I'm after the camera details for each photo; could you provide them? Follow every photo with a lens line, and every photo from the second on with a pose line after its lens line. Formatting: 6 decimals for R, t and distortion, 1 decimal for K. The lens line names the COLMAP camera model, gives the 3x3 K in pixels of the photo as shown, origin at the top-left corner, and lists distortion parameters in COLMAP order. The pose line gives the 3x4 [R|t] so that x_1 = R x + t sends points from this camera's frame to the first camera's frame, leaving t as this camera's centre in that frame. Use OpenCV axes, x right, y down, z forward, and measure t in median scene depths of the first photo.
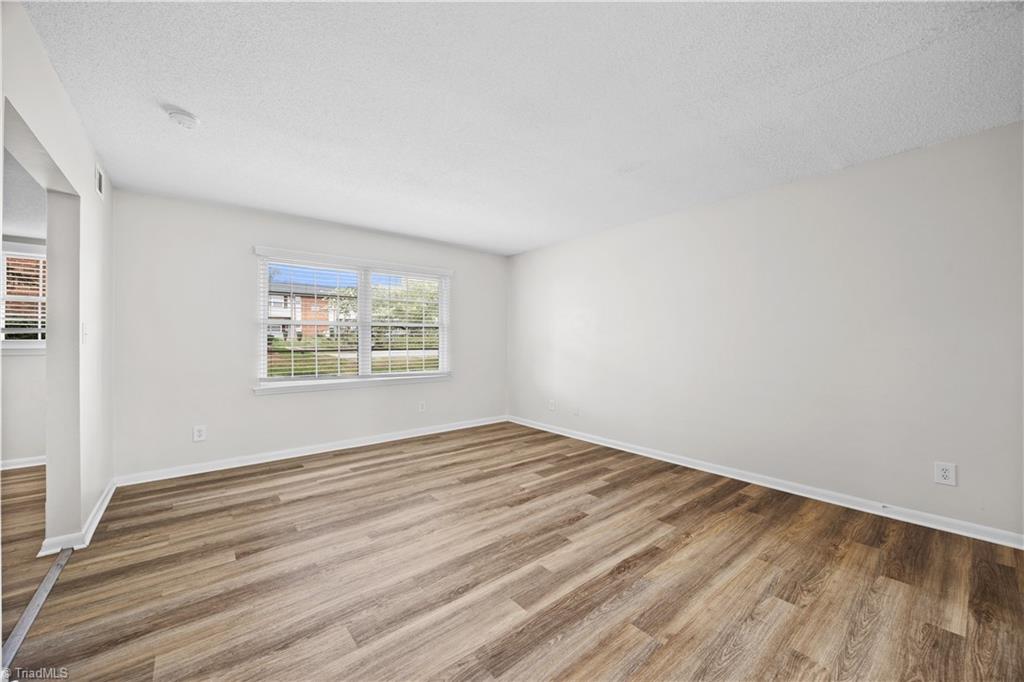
lens RADIAL K [[401.9, 0, 512.2], [0, 401.9, 340.3], [0, 0, 1]] dist [0.001010, -0.000028]
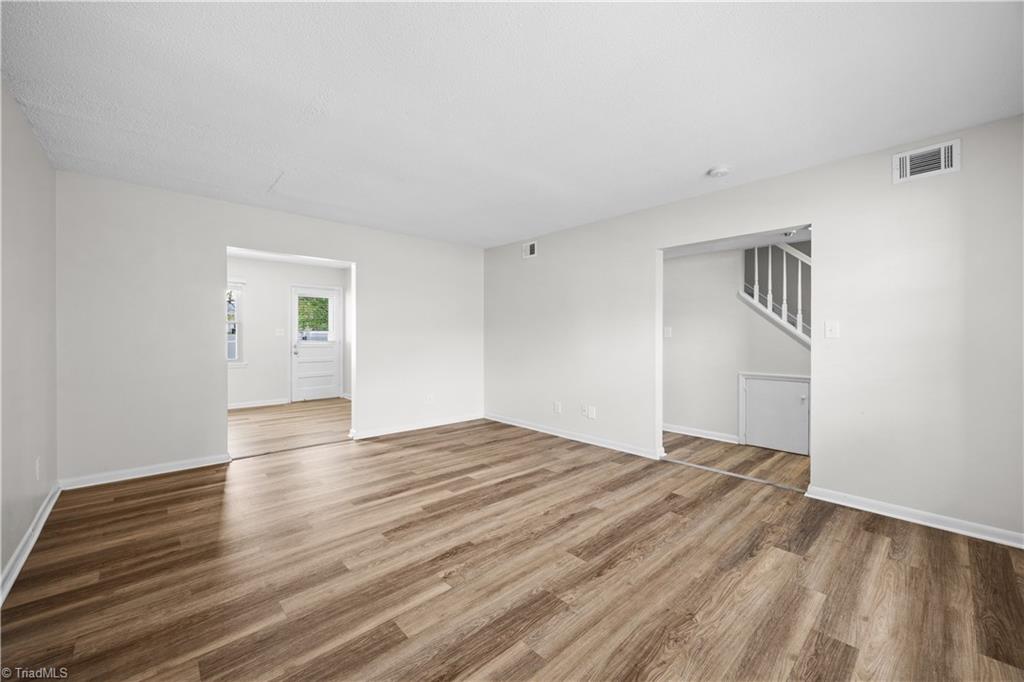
lens RADIAL K [[401.9, 0, 512.5], [0, 401.9, 338.4], [0, 0, 1]] dist [0.001010, -0.000028]
pose [[-0.998497, 0.001506, -0.054792, -0.048741], [0.001195, 0.999983, 0.005709, 0.002427], [0.054800, 0.005634, -0.998481, 1.928940]]
